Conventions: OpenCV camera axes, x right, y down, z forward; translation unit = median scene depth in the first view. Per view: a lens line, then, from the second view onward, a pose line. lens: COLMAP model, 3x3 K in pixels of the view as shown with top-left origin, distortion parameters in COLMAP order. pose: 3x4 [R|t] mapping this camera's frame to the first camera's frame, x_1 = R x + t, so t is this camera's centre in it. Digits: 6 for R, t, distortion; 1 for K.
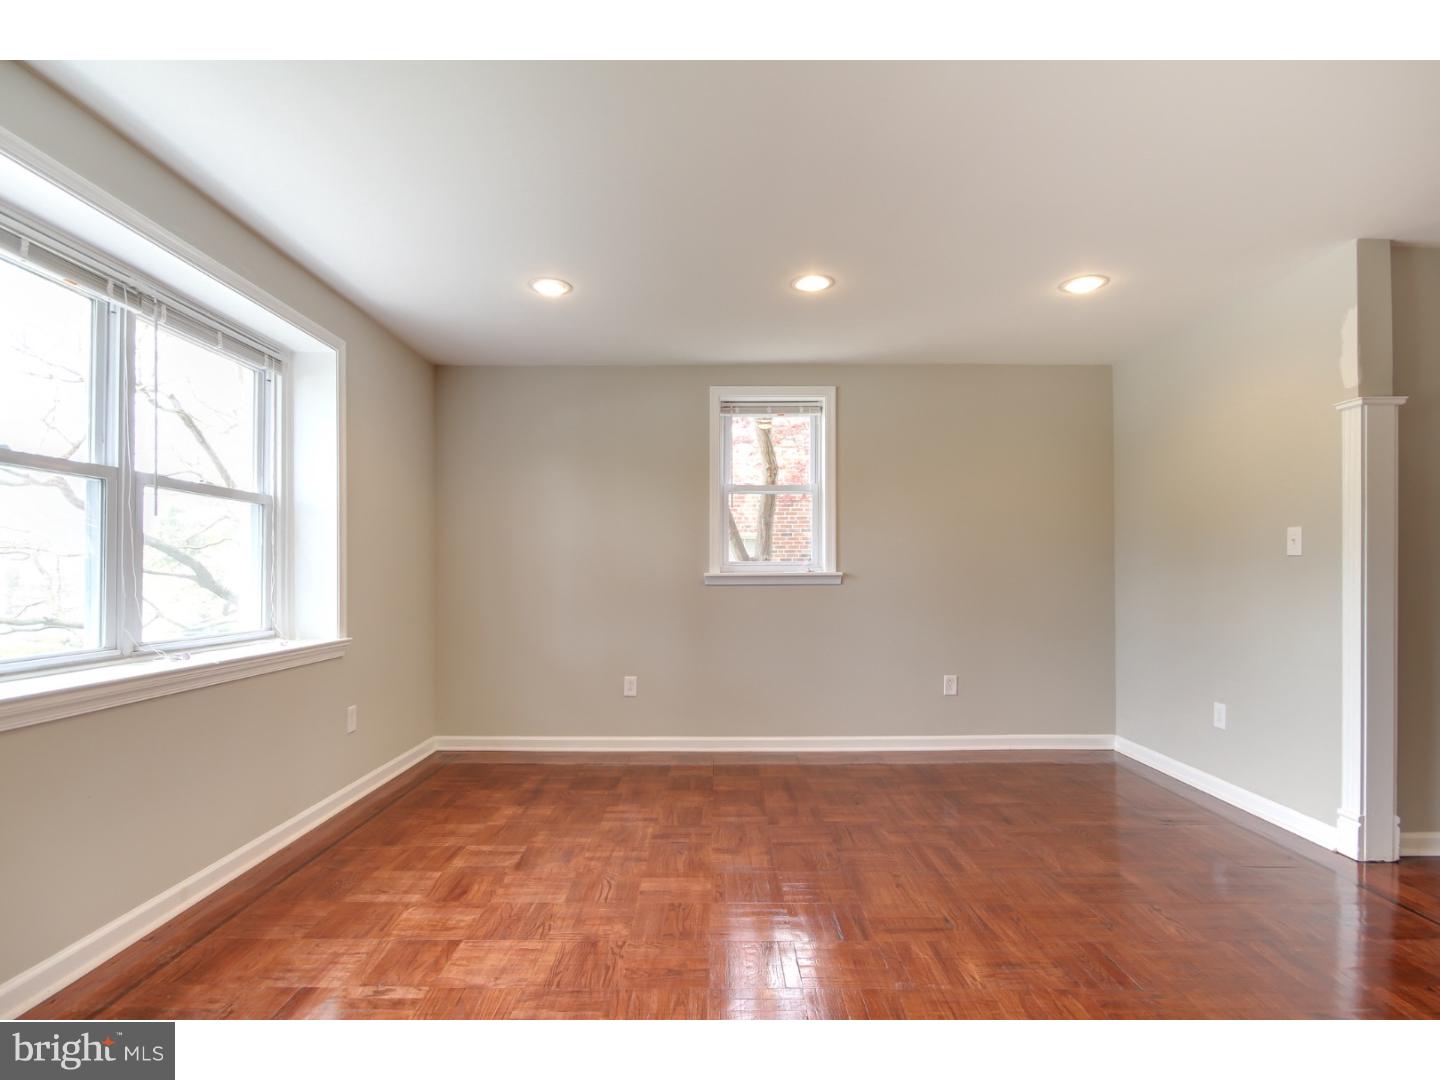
lens RADIAL K [[717.7, 0, 723.7], [0, 717.7, 537.9], [0, 0, 1]] dist [0.002610, 0.002111]
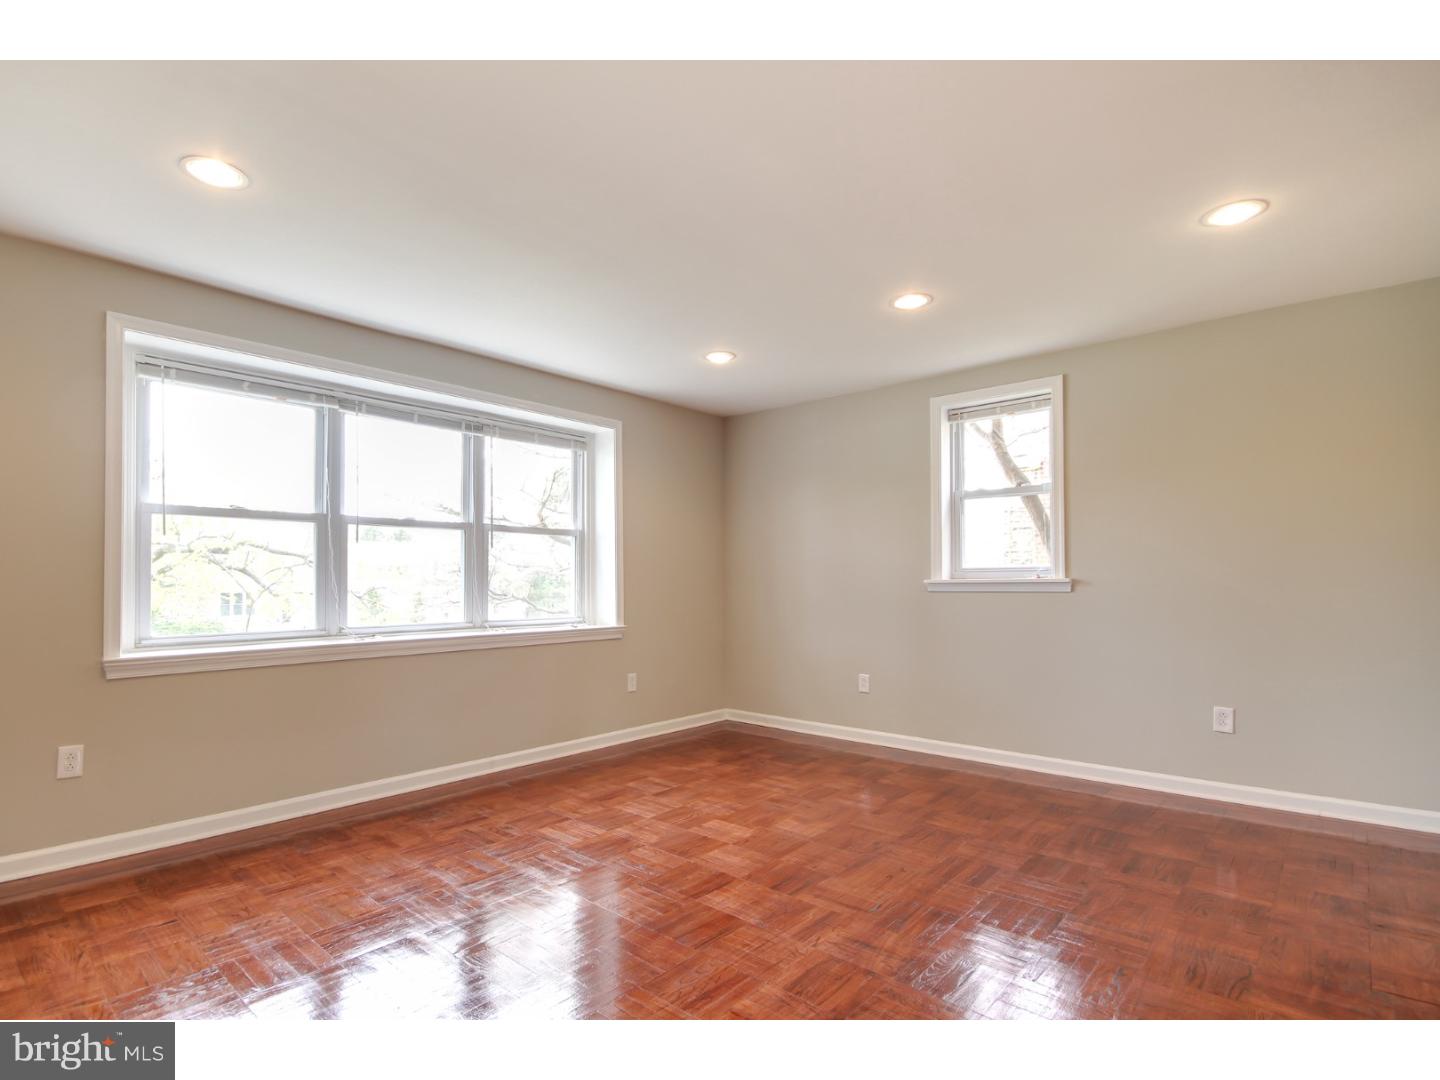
lens RADIAL K [[717.7, 0, 706.1], [0, 717.7, 534.5], [0, 0, 1]] dist [0.002610, 0.002111]
pose [[0.746240, -0.046656, -0.664039, 0.641434], [0.033888, 0.998910, -0.032102, 0.009309], [0.664813, 0.001453, 0.747008, 0.033273]]
